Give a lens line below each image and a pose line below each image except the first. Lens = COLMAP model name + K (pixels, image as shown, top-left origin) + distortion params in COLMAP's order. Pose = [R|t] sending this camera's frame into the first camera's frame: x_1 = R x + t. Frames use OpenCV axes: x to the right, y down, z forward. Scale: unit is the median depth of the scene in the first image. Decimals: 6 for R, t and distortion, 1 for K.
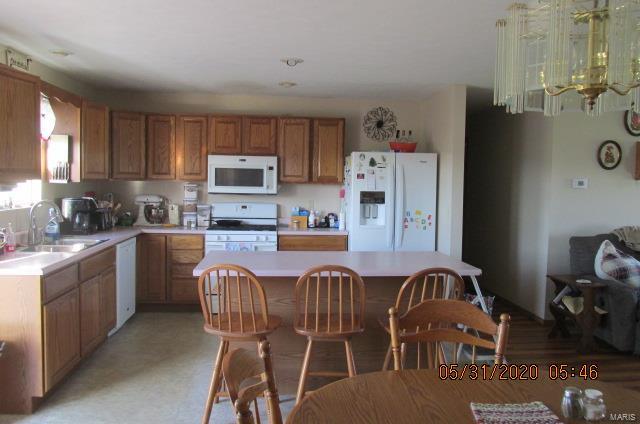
lens RADIAL K [[552.8, 0, 320.0], [0, 552.8, 212.0], [0, 0, 1]] dist [-0.006560, -0.007641]
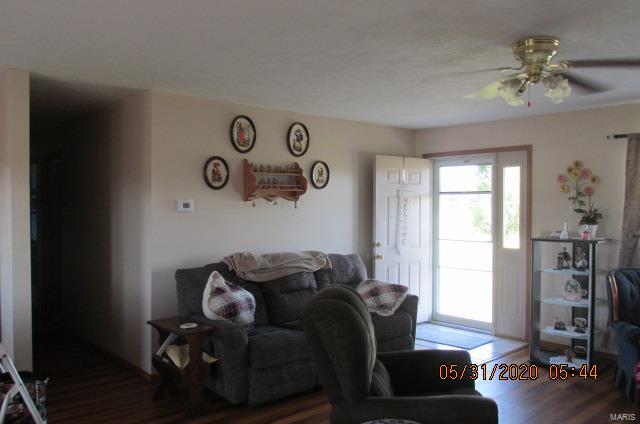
lens RADIAL K [[552.8, 0, 320.0], [0, 552.8, 212.0], [0, 0, 1]] dist [-0.006560, -0.007641]
pose [[0.808284, -0.020495, 0.588436, 0.147452], [0.049413, 0.998230, -0.033106, -0.003777], [-0.586716, 0.055836, 0.807866, 0.206681]]
